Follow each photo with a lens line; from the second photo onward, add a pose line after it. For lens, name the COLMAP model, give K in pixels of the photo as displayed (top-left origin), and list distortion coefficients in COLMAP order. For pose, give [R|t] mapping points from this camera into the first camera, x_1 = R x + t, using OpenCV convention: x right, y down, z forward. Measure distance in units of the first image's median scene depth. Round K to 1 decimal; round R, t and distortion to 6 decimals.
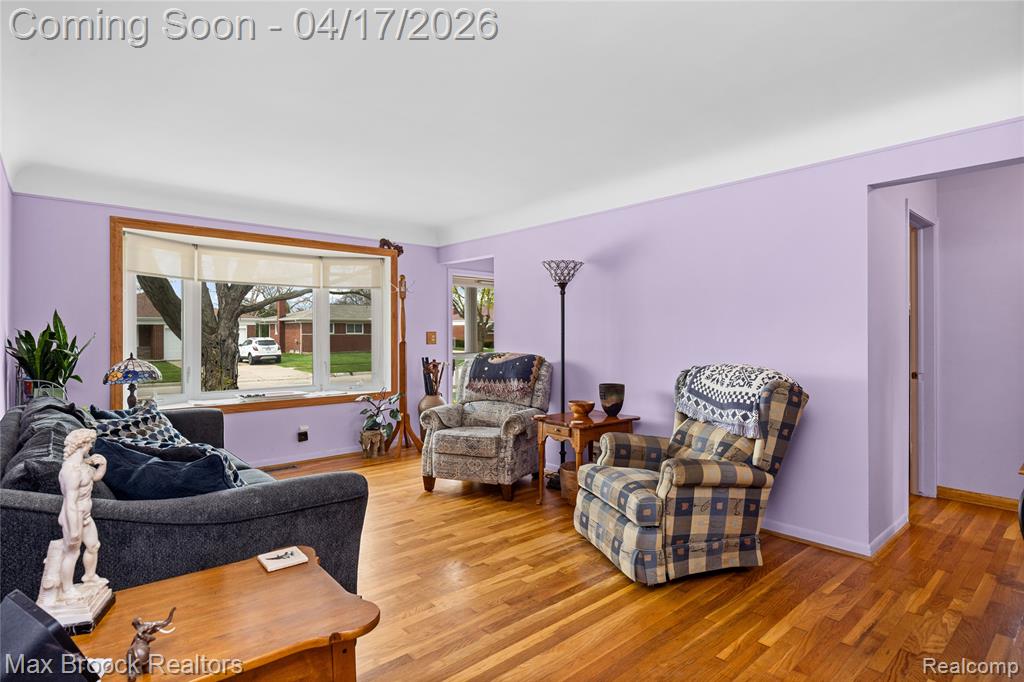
lens RADIAL K [[525.2, 0, 512.1], [0, 525.2, 323.8], [0, 0, 1]] dist [-0.001100, -0.000354]
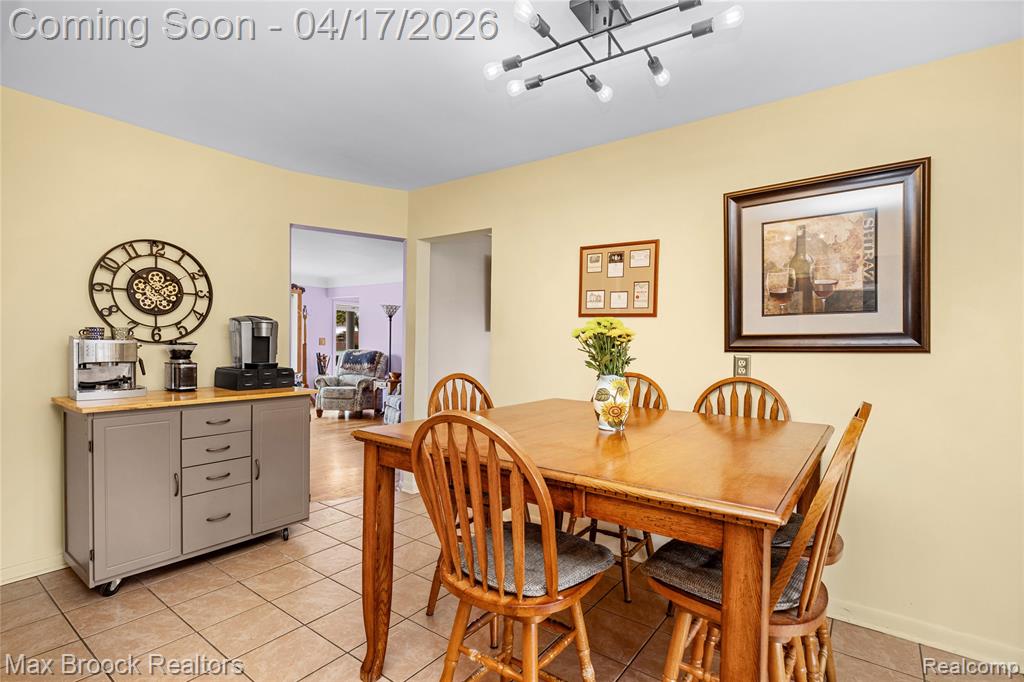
lens RADIAL K [[482.1, 0, 513.5], [0, 482.1, 331.9], [0, 0, 1]] dist [-0.001747, -0.000417]
pose [[0.976139, 0.011231, 0.216854, 0.148773], [-0.013431, 0.999872, 0.008675, -0.034141], [-0.216729, -0.011381, 0.976165, -0.874827]]
